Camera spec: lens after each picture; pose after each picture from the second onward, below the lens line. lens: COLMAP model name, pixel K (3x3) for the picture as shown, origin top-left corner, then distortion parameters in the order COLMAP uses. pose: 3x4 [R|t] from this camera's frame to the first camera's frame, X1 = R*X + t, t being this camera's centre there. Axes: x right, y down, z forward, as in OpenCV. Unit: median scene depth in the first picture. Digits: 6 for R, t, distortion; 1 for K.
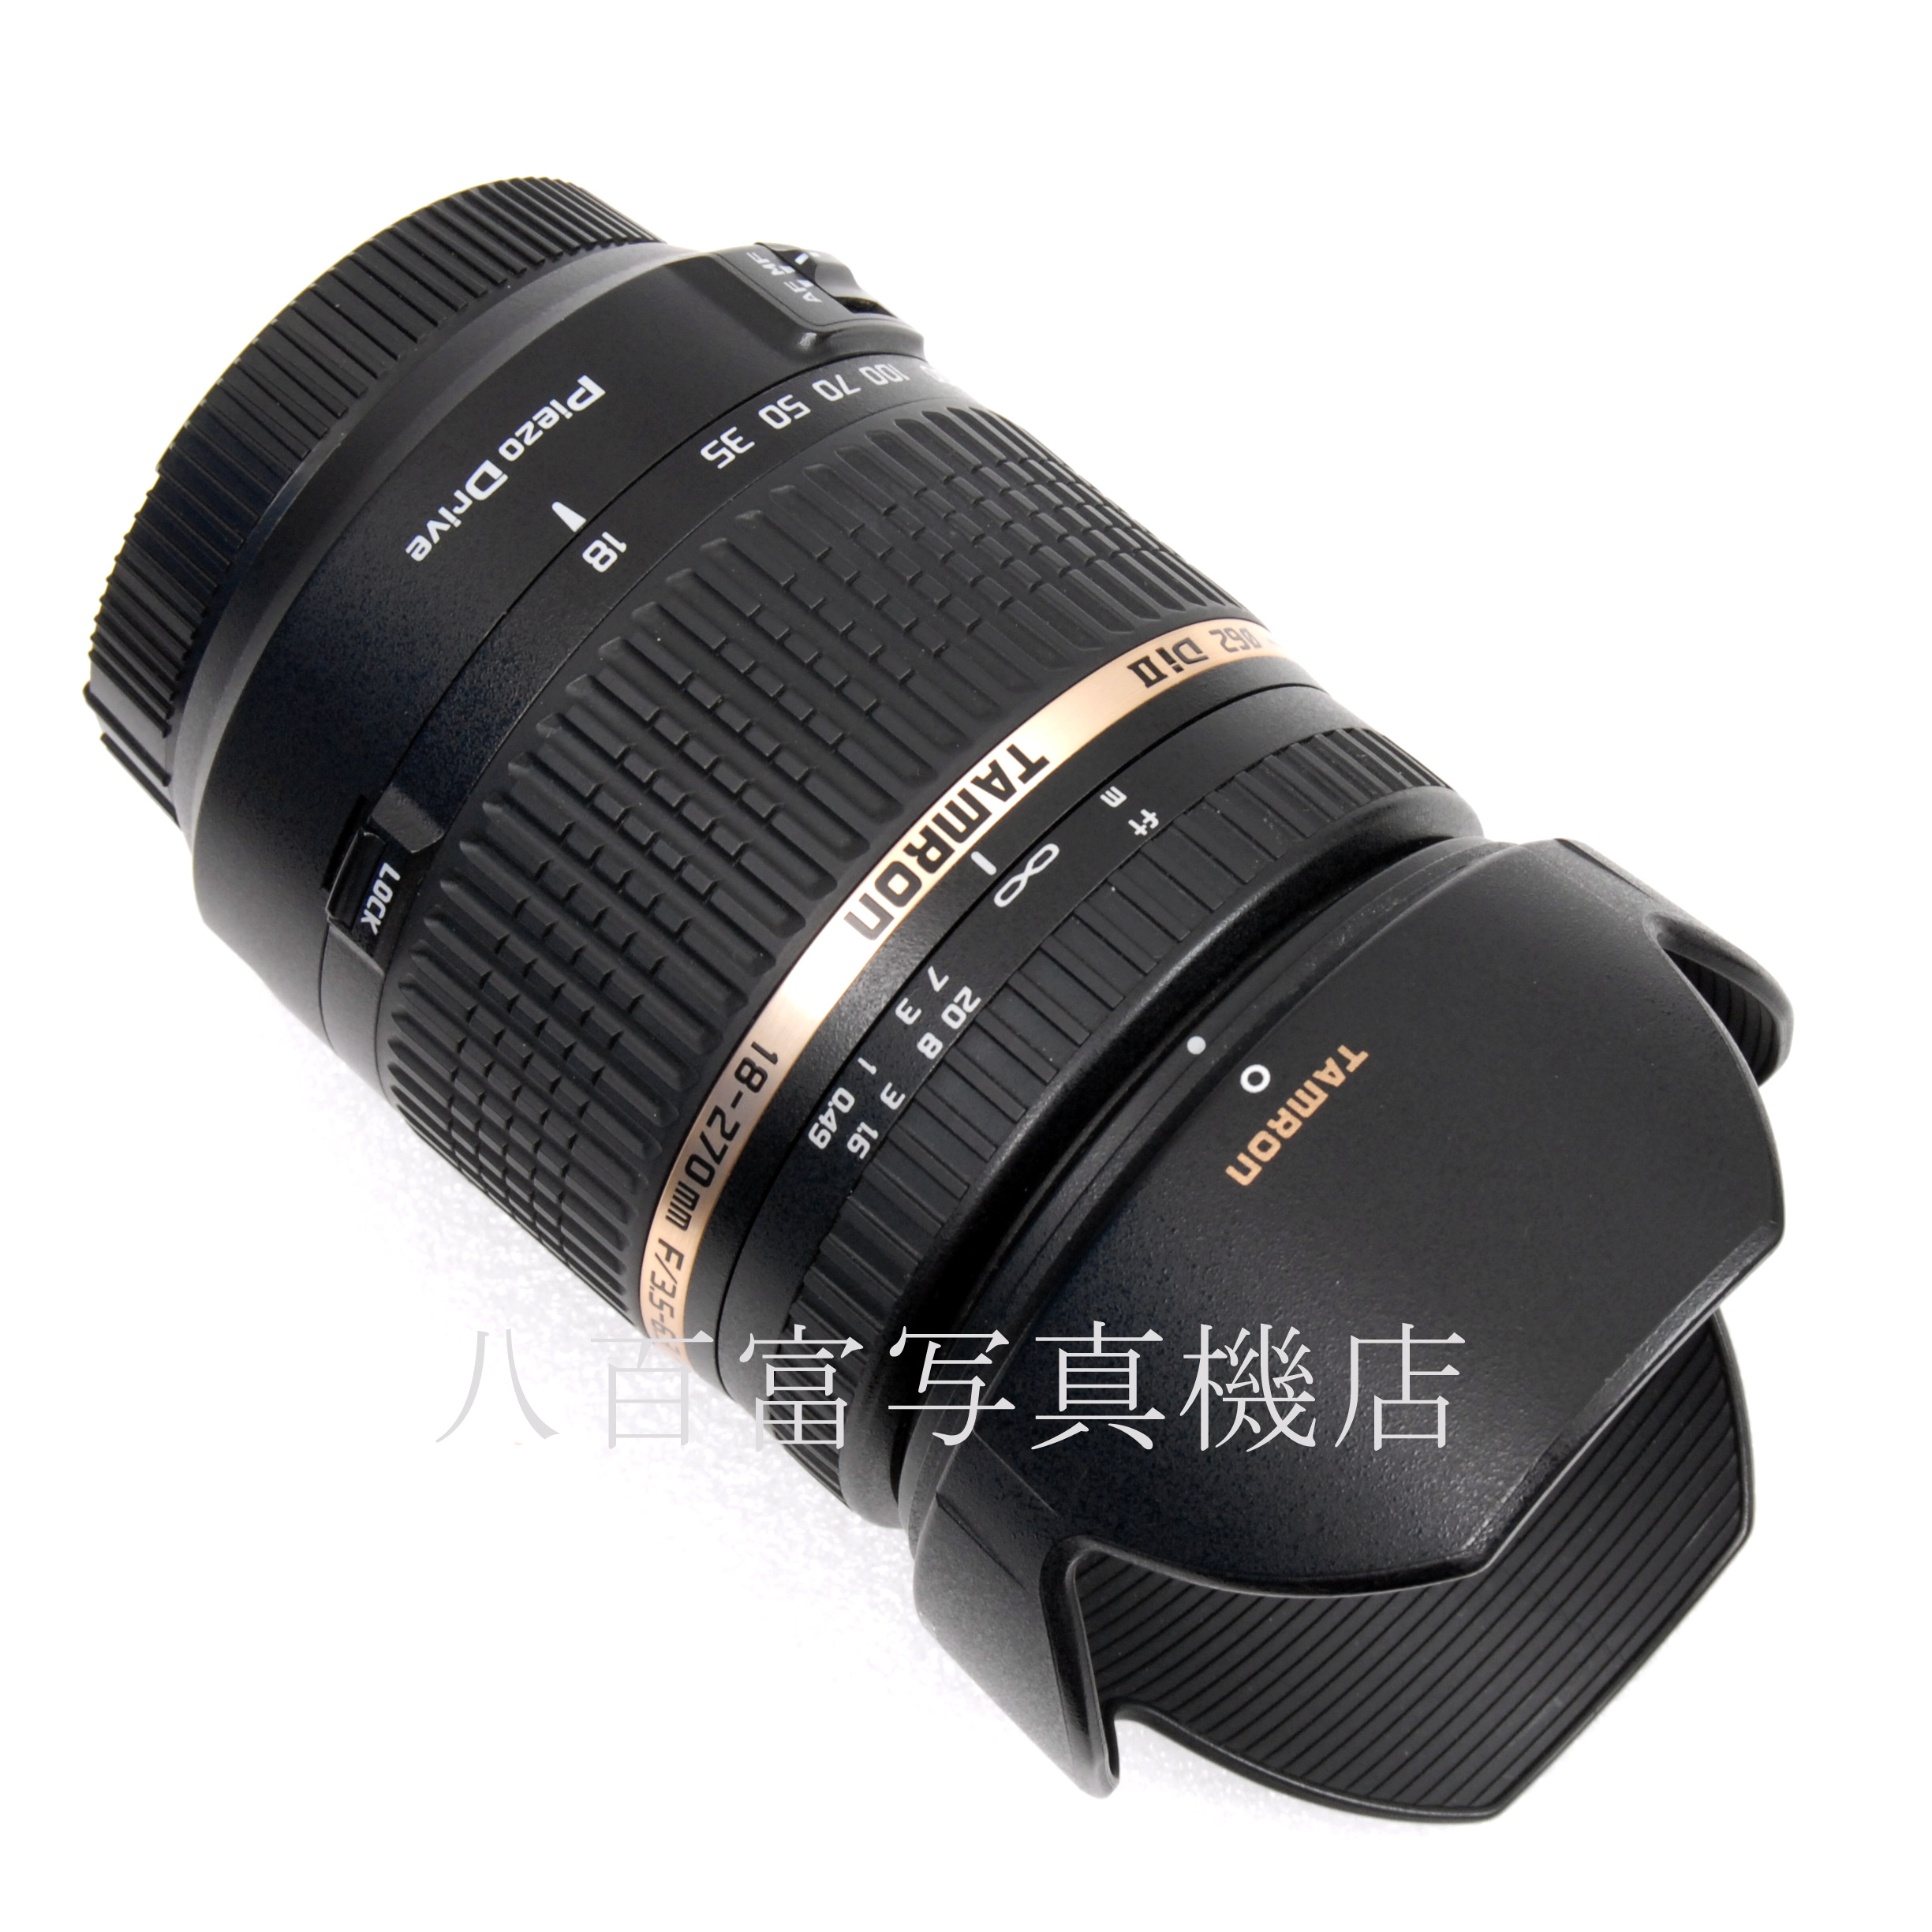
lens RADIAL K [[3468.9, 0, 980.7], [0, 3468.9, 969.5], [0, 0, 1]] dist [-0.044001, 0.000000]
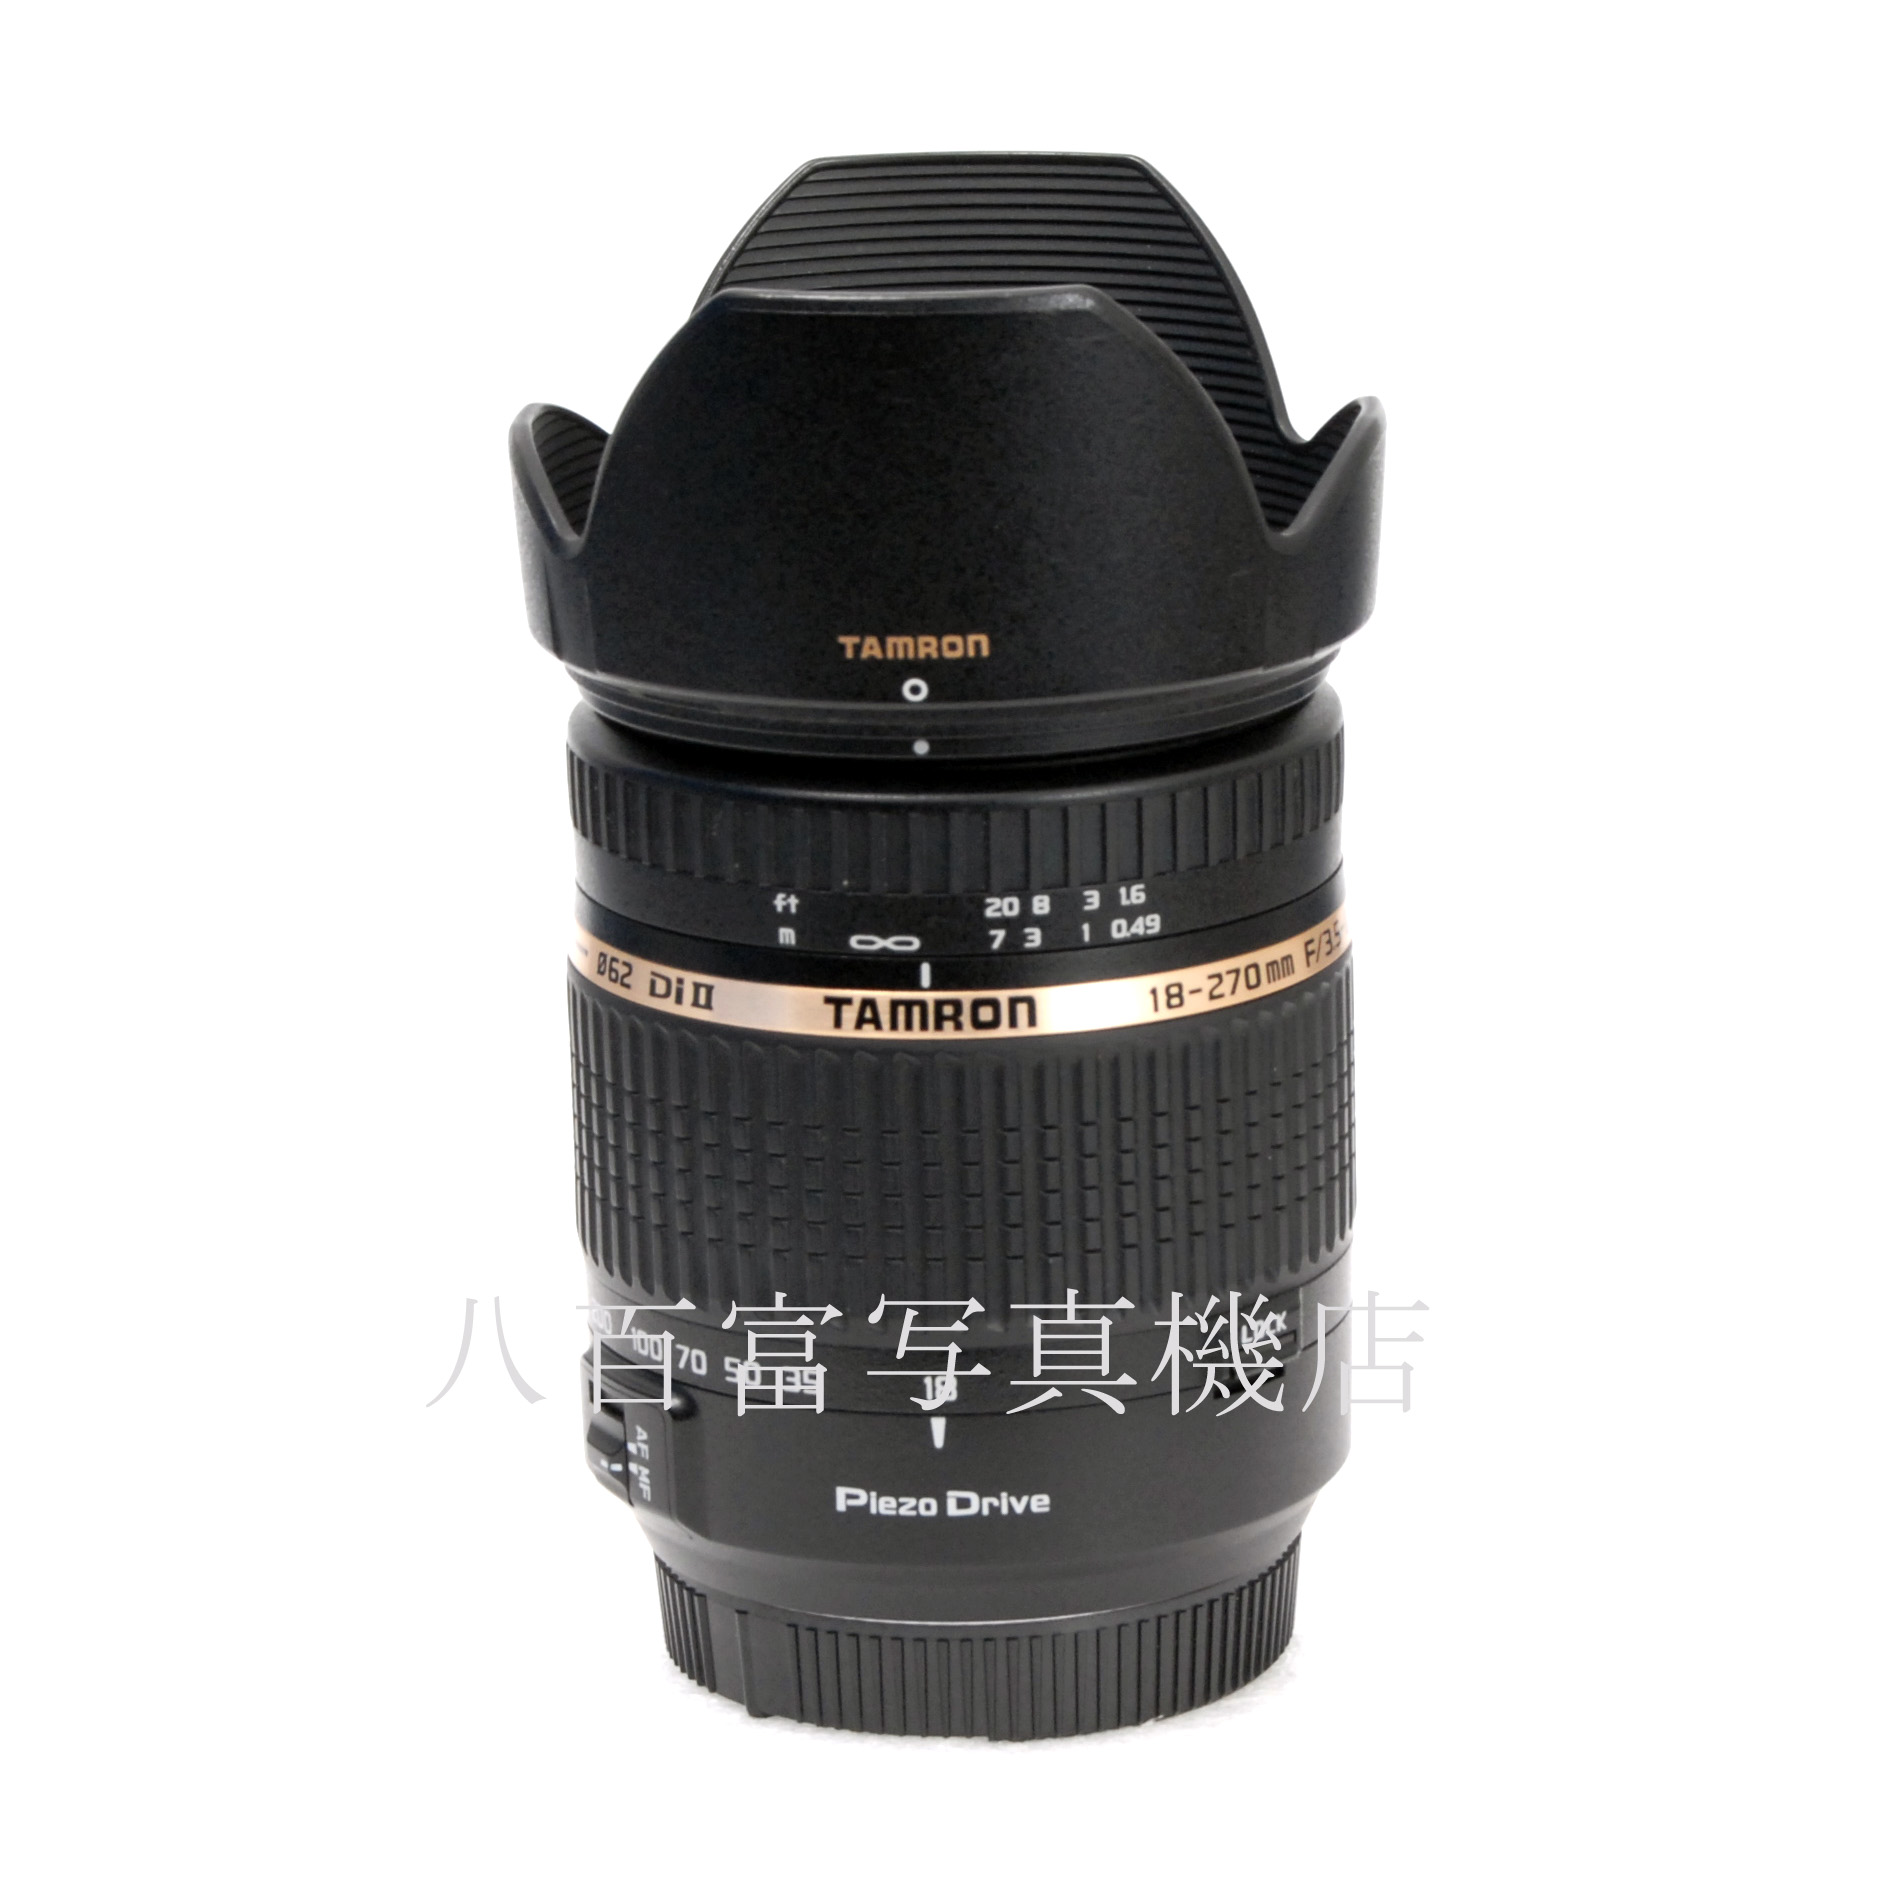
lens RADIAL K [[3384.5, 0, 949.5], [0, 3384.5, 953.6], [0, 0, 1]] dist [-0.044001, 0.000000]
pose [[-0.690596, -0.722794, -0.025421, 0.029664], [0.718935, -0.689891, 0.084754, -0.115167], [-0.078797, 0.040255, 0.996078, -0.188545]]
